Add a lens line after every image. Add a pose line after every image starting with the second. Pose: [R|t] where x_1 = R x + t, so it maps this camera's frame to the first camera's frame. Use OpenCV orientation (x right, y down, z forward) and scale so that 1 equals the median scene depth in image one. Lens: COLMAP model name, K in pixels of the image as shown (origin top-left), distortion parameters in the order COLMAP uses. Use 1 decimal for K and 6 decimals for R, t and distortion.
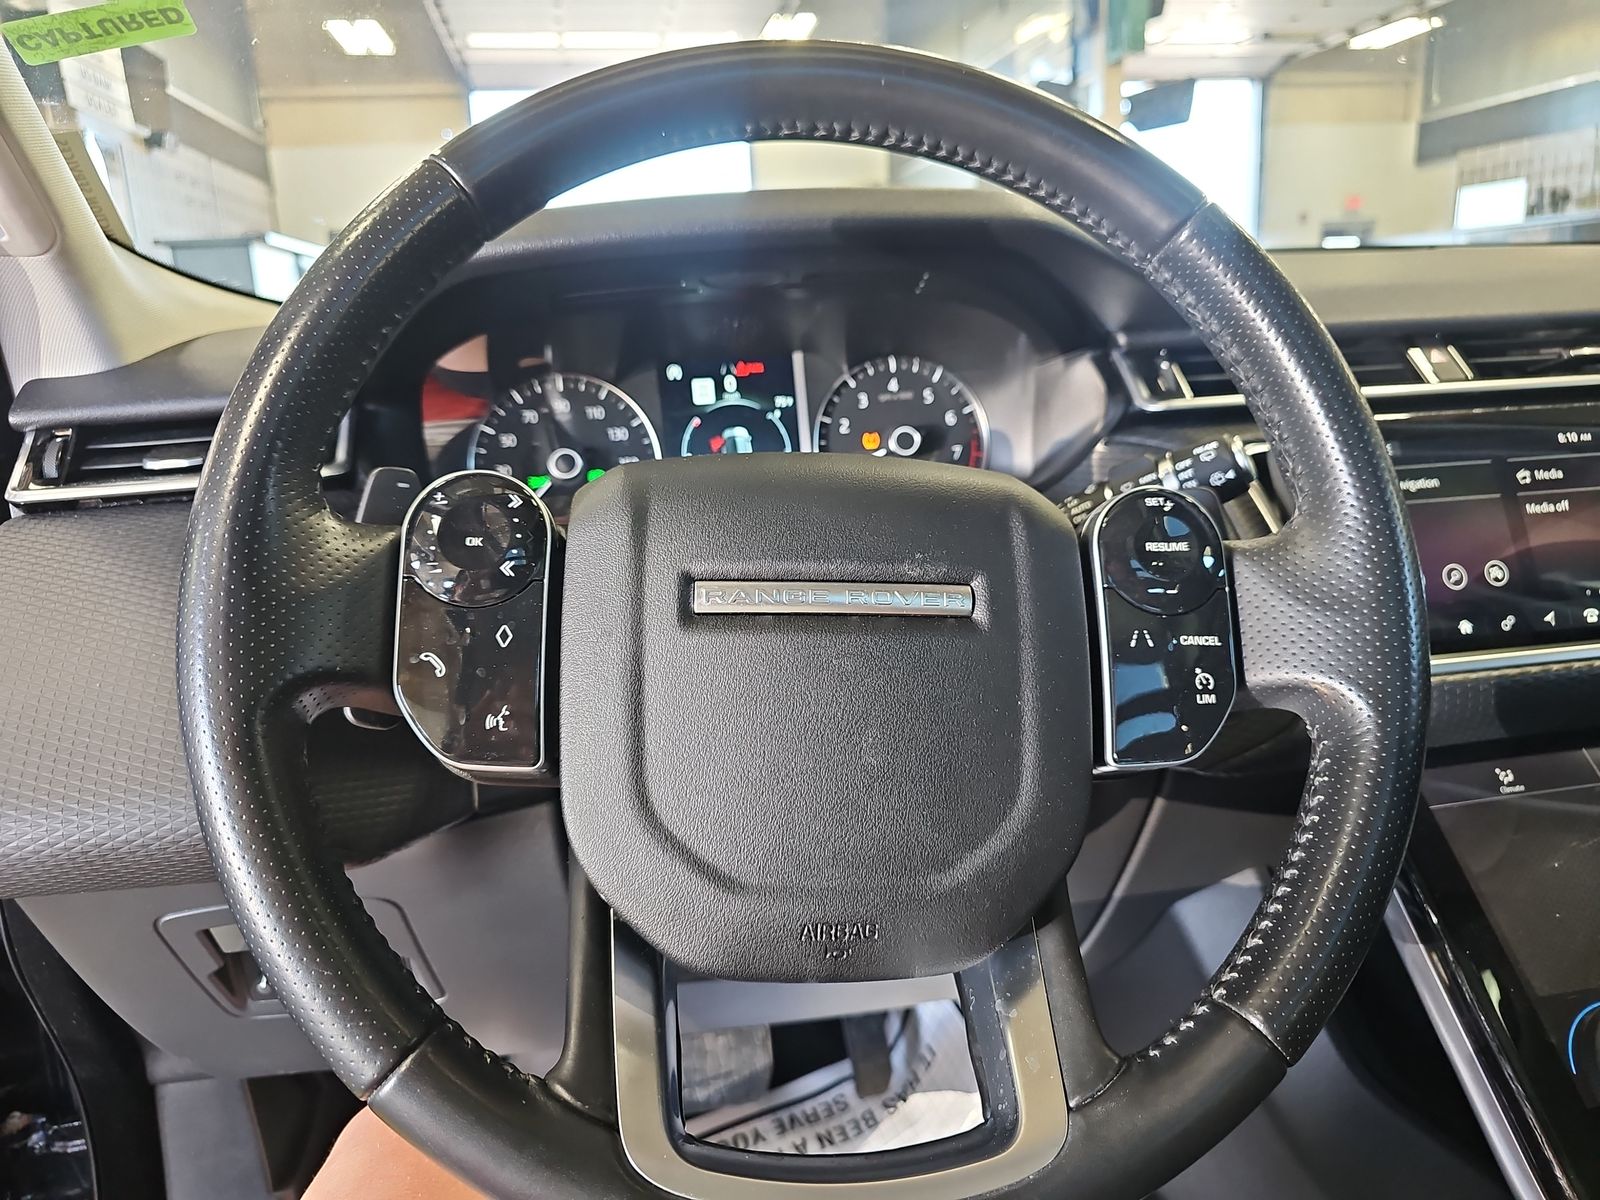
lens RADIAL K [[1128.1, 0, 800.3], [0, 1128.1, 603.0], [0, 0, 1]] dist [0.008771, 0.003335]
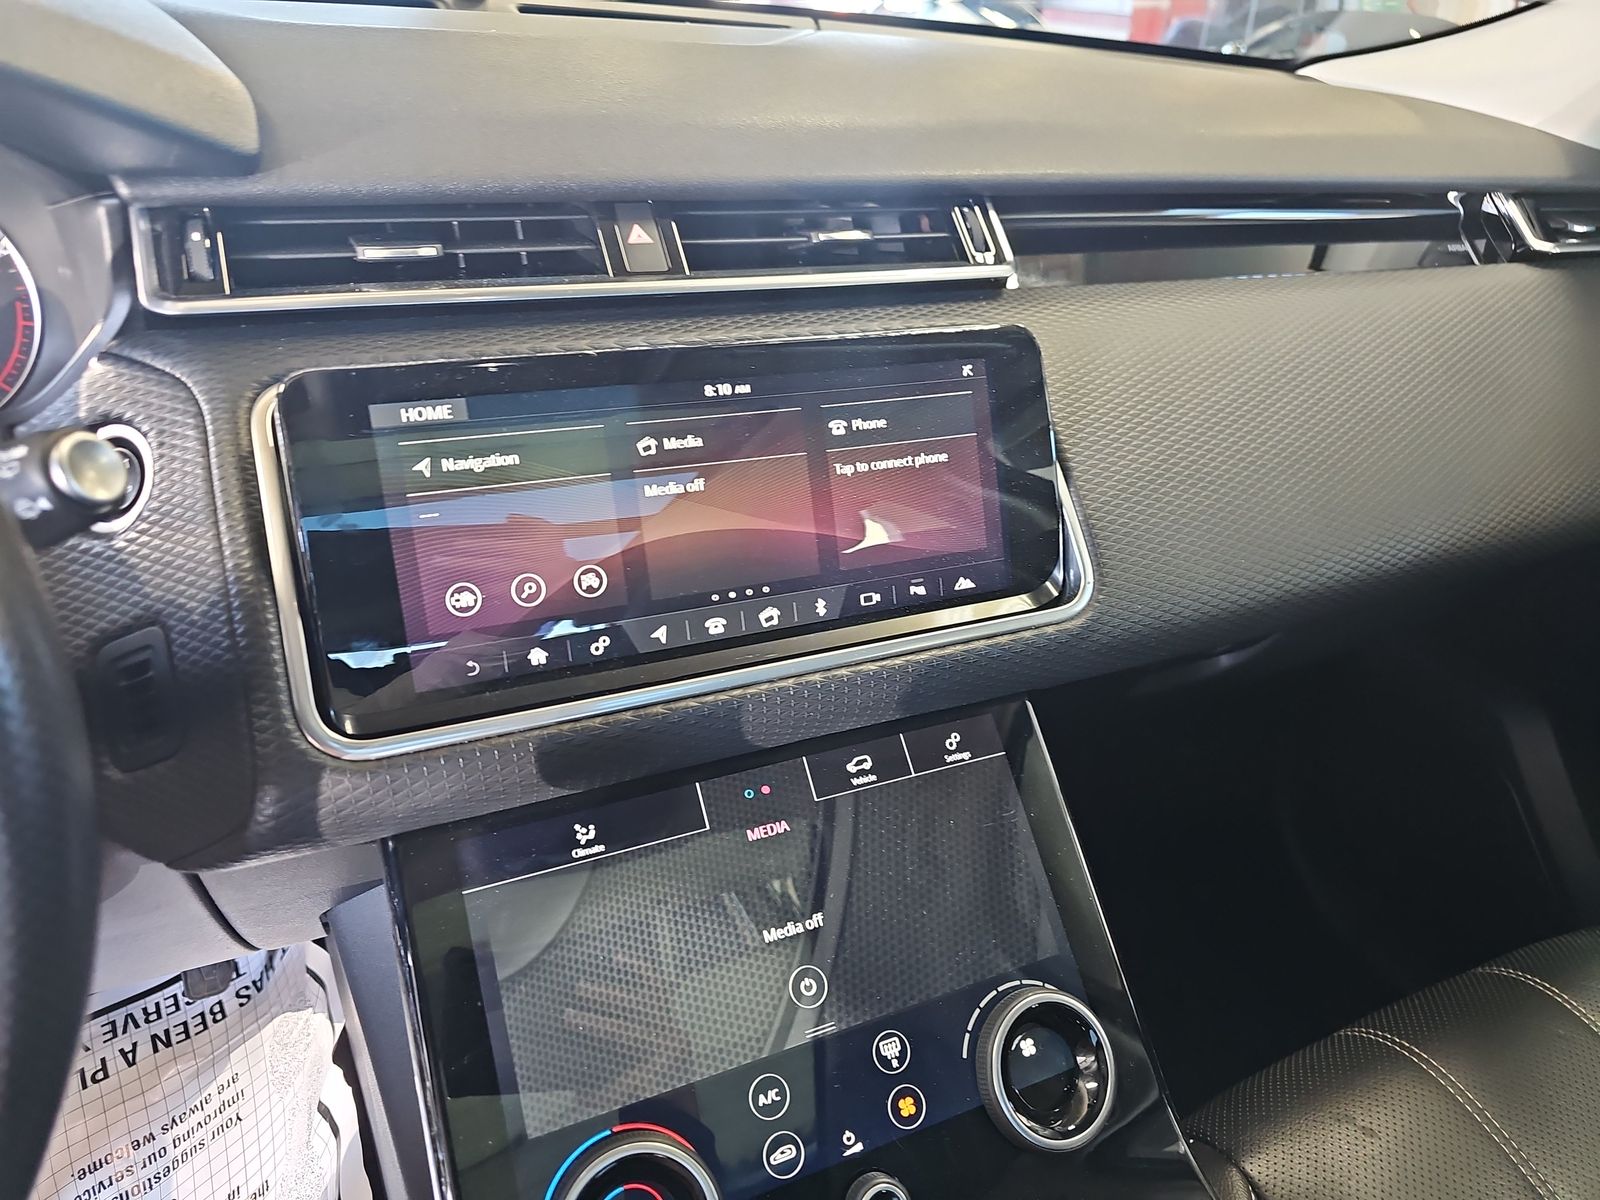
lens RADIAL K [[1128.1, 0, 801.3], [0, 1128.1, 598.2], [0, 0, 1]] dist [0.008771, 0.003335]
pose [[0.962463, -0.025070, 0.270252, 0.530569], [-0.044753, 0.967437, 0.249125, -0.206777], [-0.267697, -0.251868, 0.930000, 0.239559]]
